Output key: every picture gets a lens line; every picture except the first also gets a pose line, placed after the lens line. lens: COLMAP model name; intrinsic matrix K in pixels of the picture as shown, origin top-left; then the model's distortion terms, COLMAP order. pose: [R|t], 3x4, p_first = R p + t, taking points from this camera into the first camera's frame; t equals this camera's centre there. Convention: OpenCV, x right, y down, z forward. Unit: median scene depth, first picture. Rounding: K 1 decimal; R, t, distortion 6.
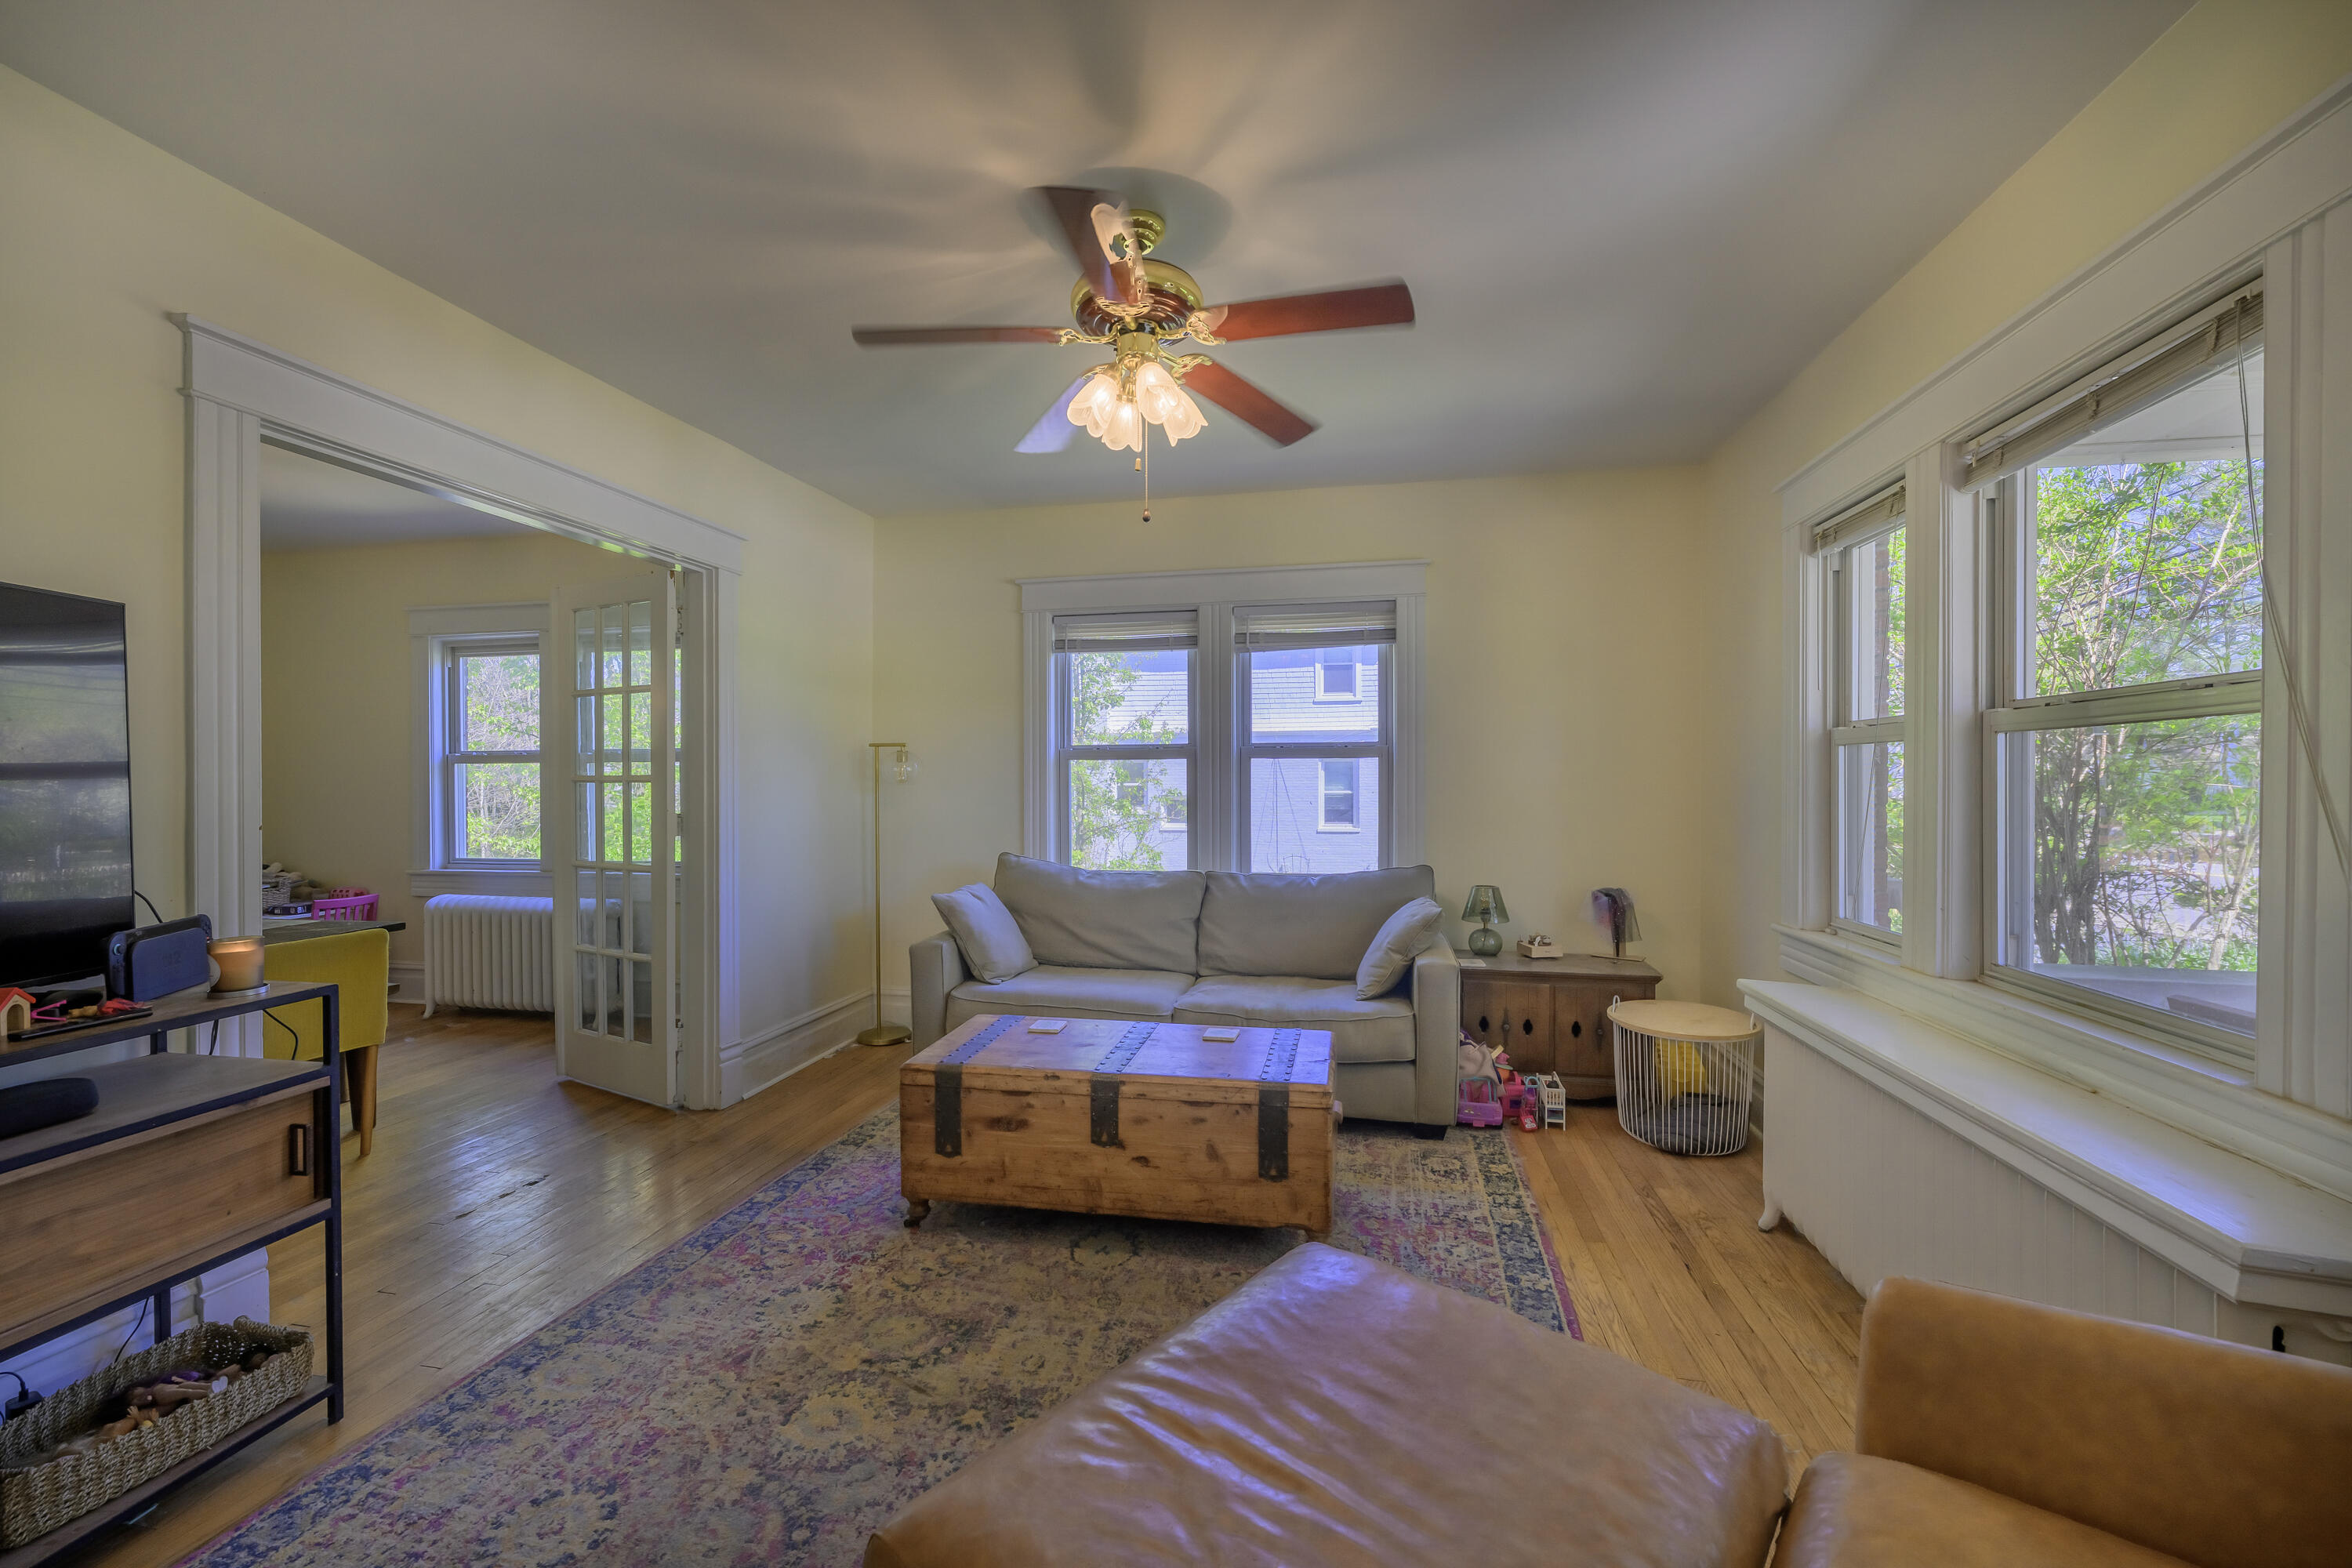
lens RADIAL K [[931.2, 0, 1192.0], [0, 931.2, 786.5], [0, 0, 1]] dist [0.000702, -0.000211]
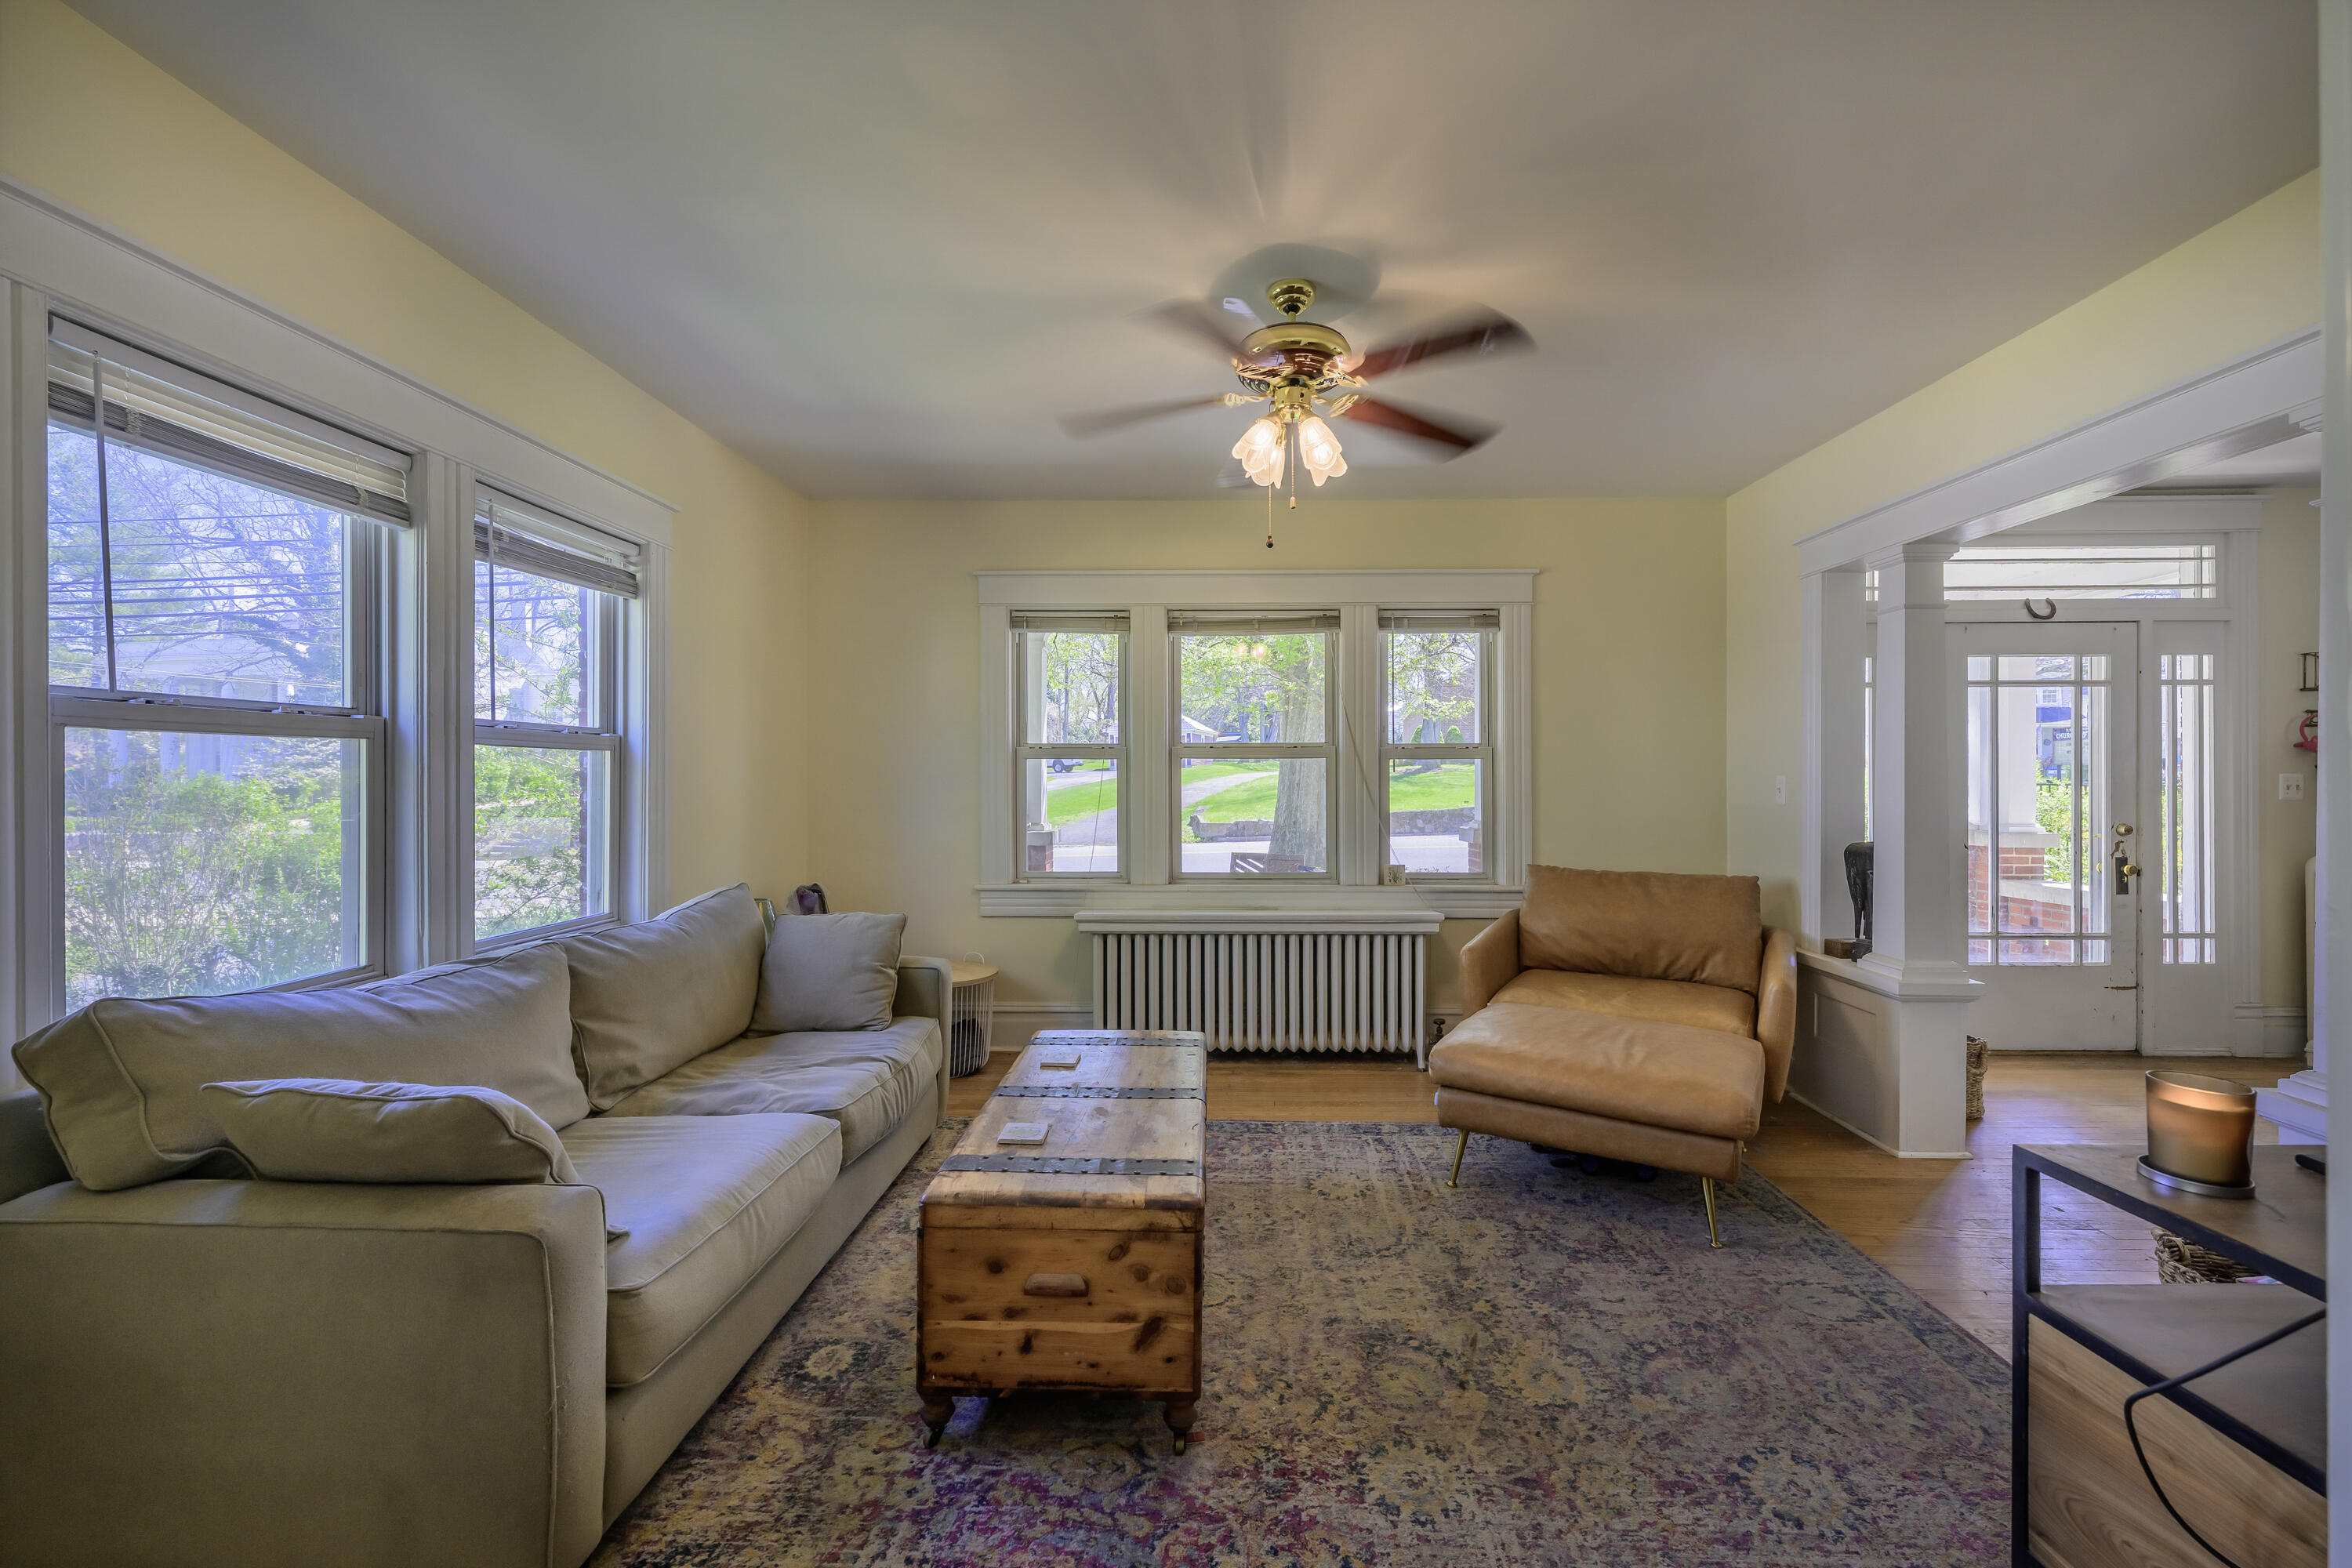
lens RADIAL K [[931.2, 0, 1197.8], [0, 931.2, 779.1], [0, 0, 1]] dist [0.000702, -0.000211]
pose [[-0.160666, 0.002873, 0.987005, -1.368919], [0.007368, 0.999971, -0.001711, -0.010819], [-0.986981, 0.006998, -0.160682, 1.547678]]
